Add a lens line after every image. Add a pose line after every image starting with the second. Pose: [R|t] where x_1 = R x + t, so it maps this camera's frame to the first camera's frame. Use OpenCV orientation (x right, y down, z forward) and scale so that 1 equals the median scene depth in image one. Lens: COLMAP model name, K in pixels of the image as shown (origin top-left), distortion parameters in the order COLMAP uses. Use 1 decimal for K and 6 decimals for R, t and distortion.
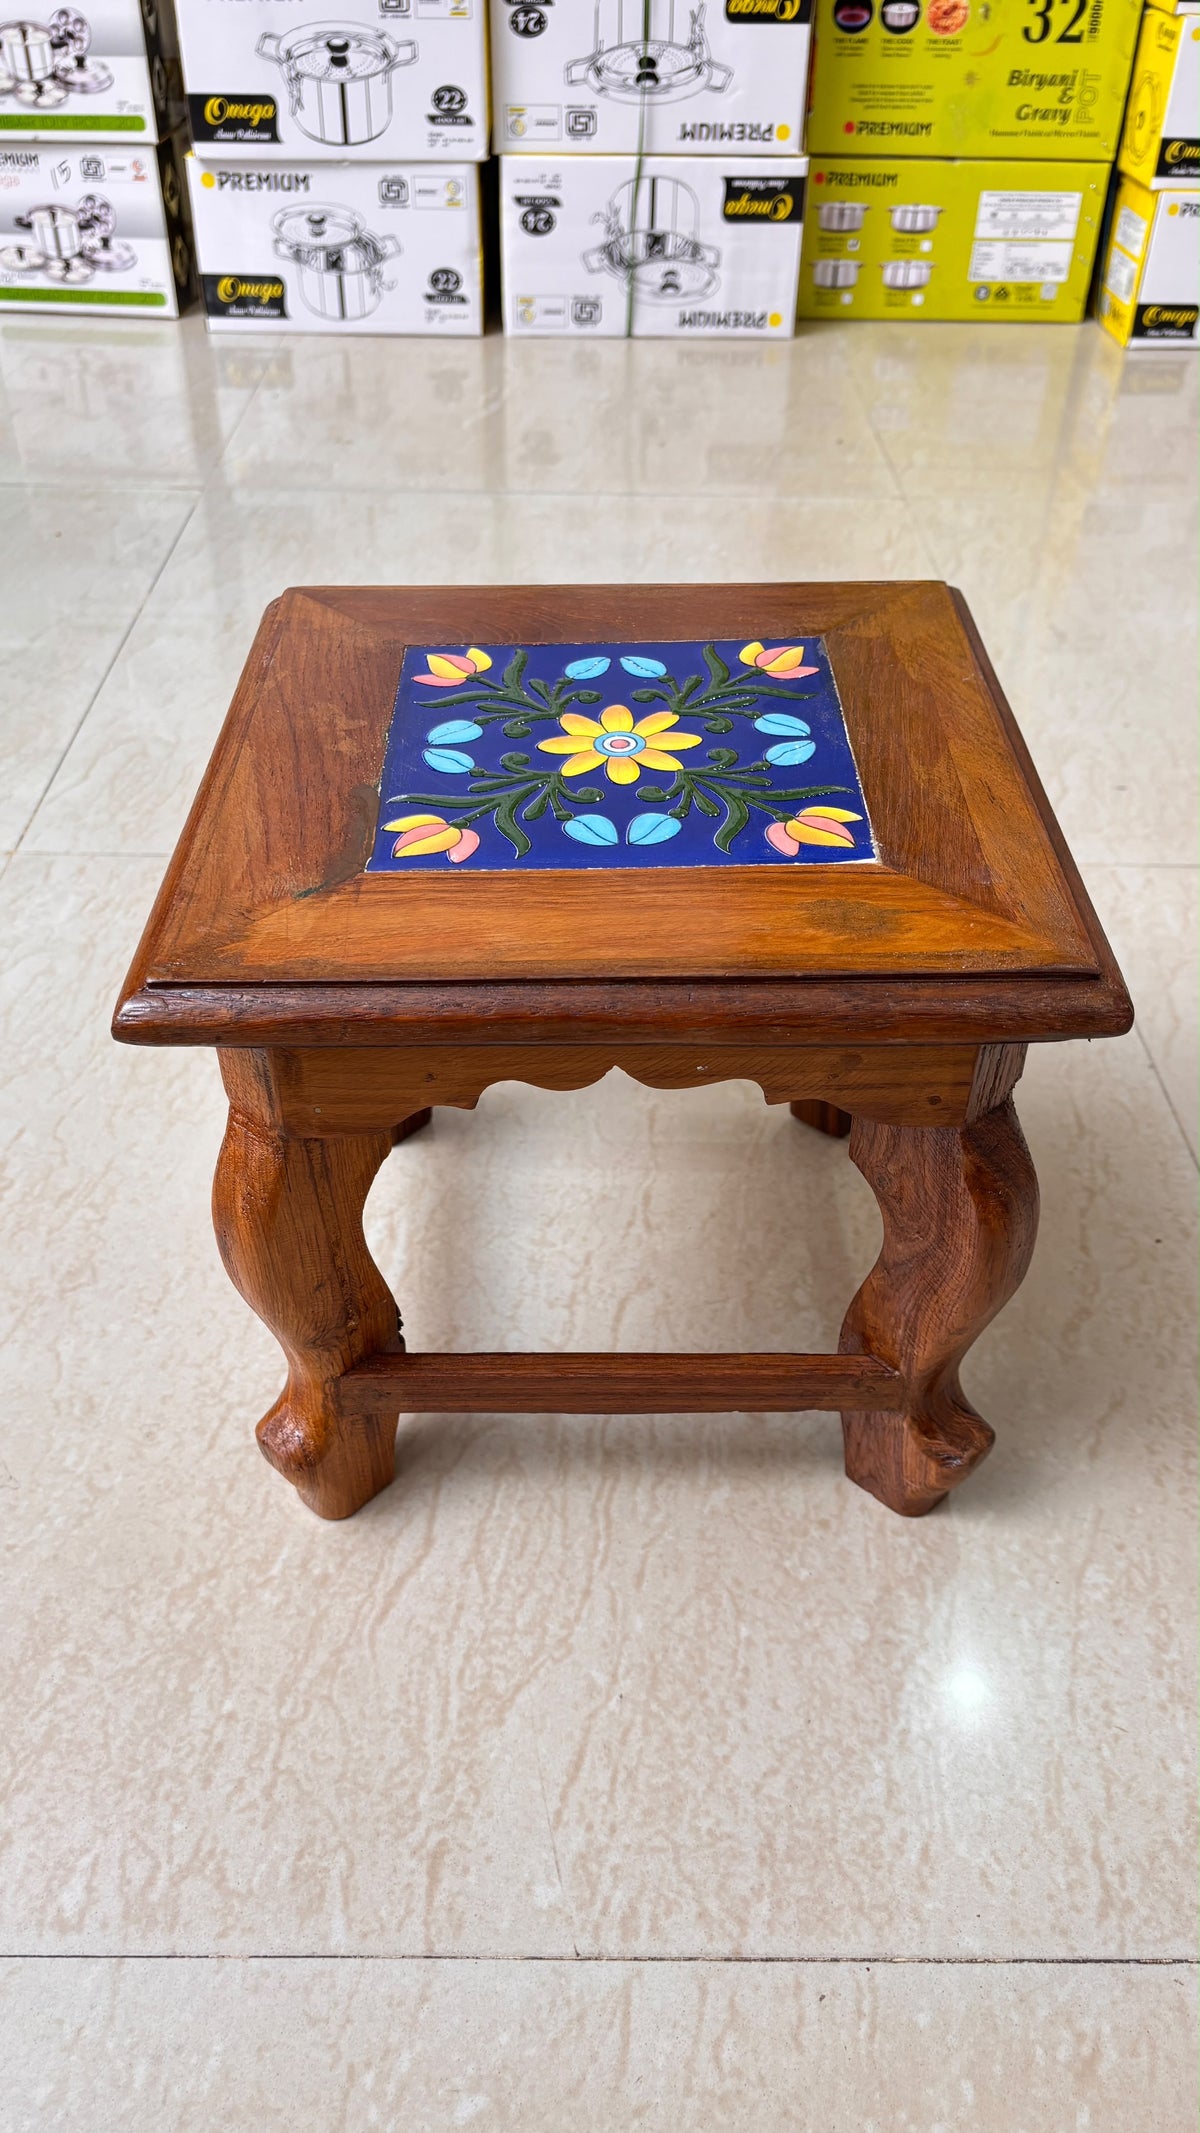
lens RADIAL K [[1632.9, 0, 583.2], [0, 1632.9, 1069.2], [0, 0, 1]] dist [0.002055, 0.015855]
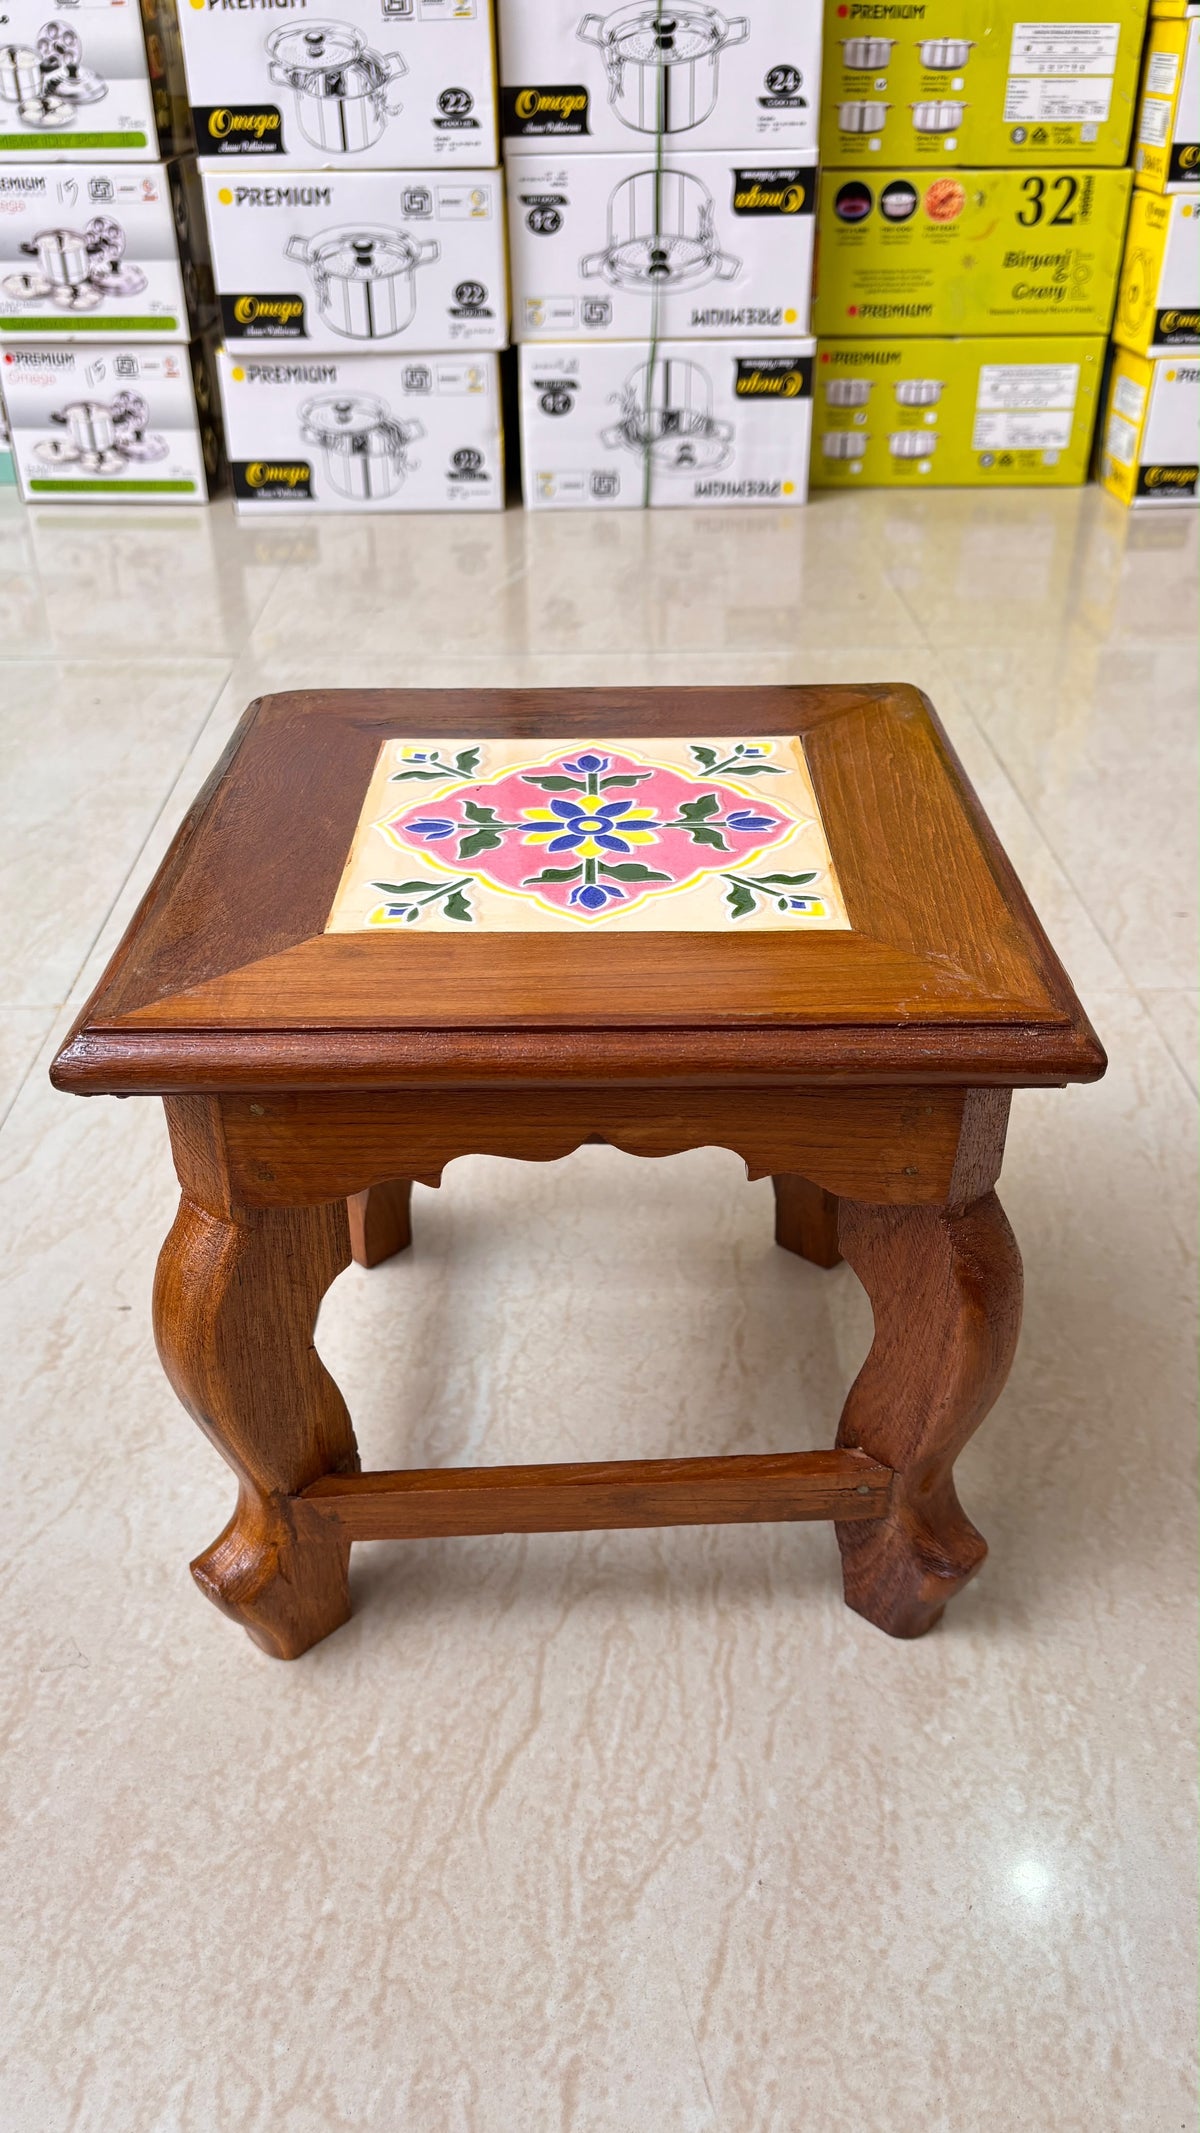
lens RADIAL K [[1632.9, 0, 590.4], [0, 1632.9, 1070.0], [0, 0, 1]] dist [0.002055, 0.015855]
pose [[0.999656, -0.026190, 0.001023, -0.057148], [0.026157, 0.994375, -0.102635, 0.024545], [0.001671, 0.102626, 0.994719, 0.048289]]
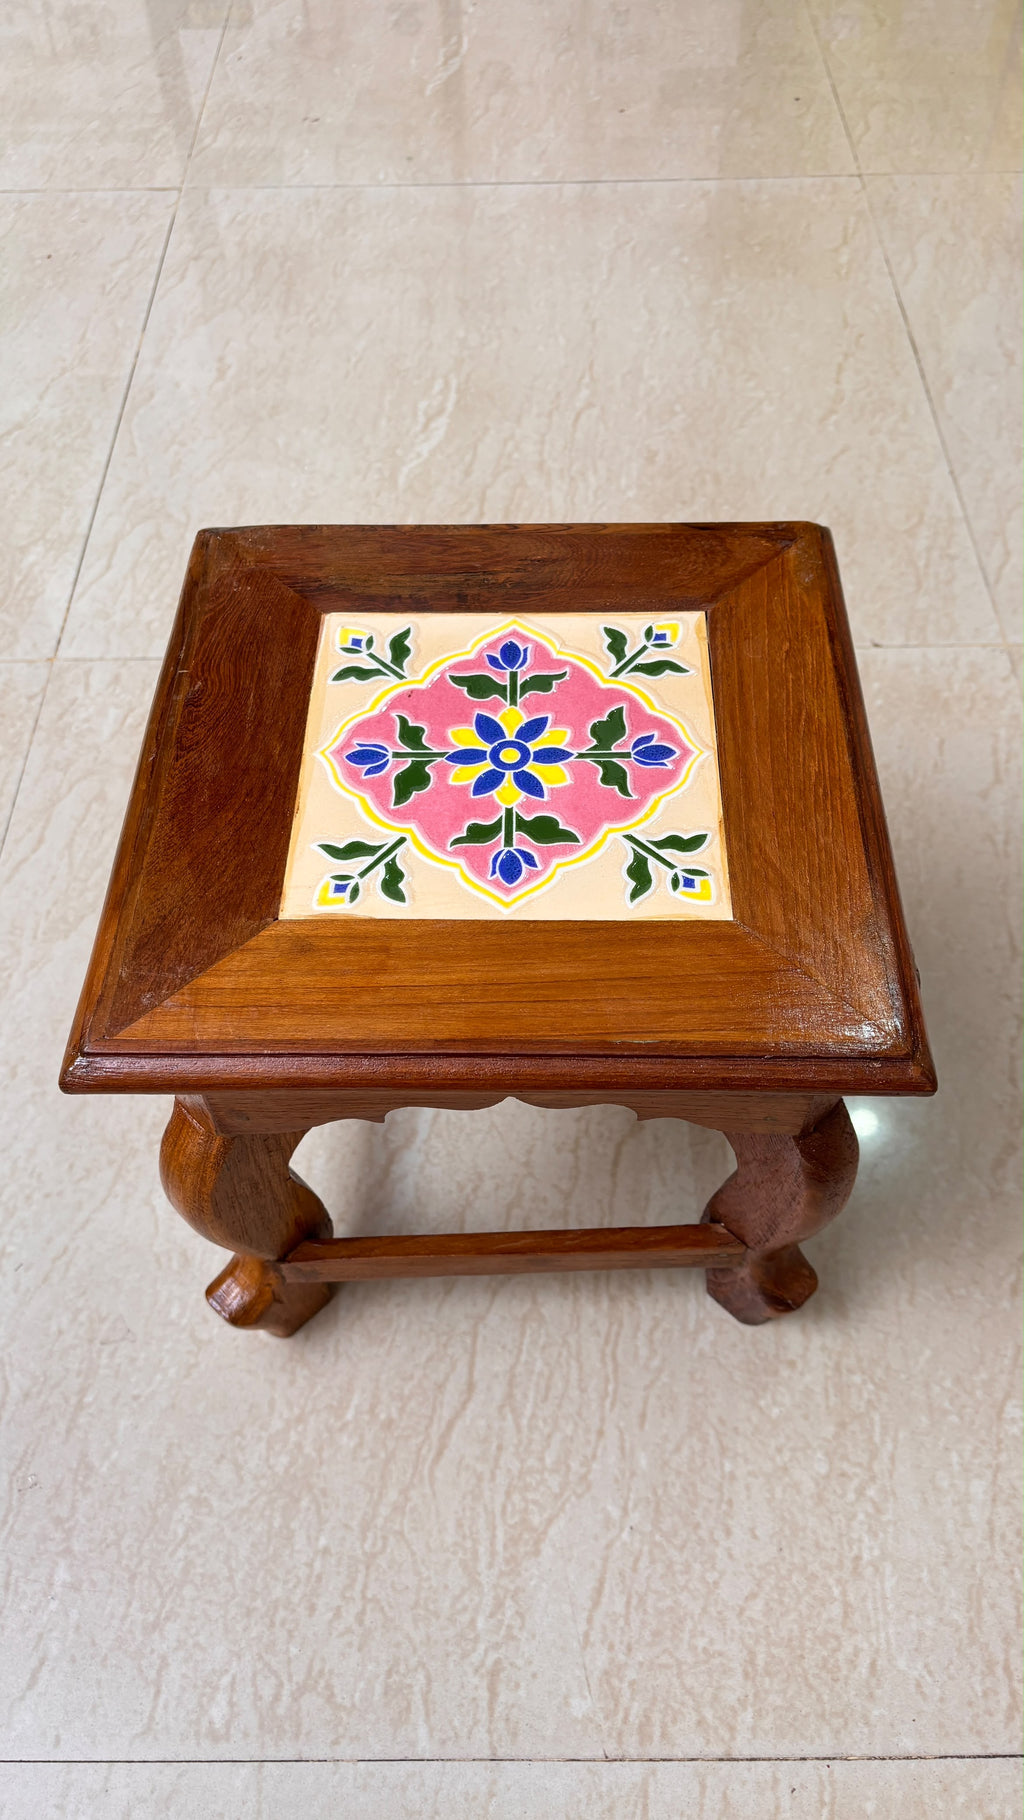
lens RADIAL K [[1393.3, 0, 503.3], [0, 1393.3, 913.8], [0, 0, 1]] dist [0.002055, 0.015855]
pose [[0.999432, -0.020638, -0.026653, -0.035392], [0.026770, 0.966446, 0.255472, -0.336472], [0.020486, -0.256040, 0.966449, 0.073718]]
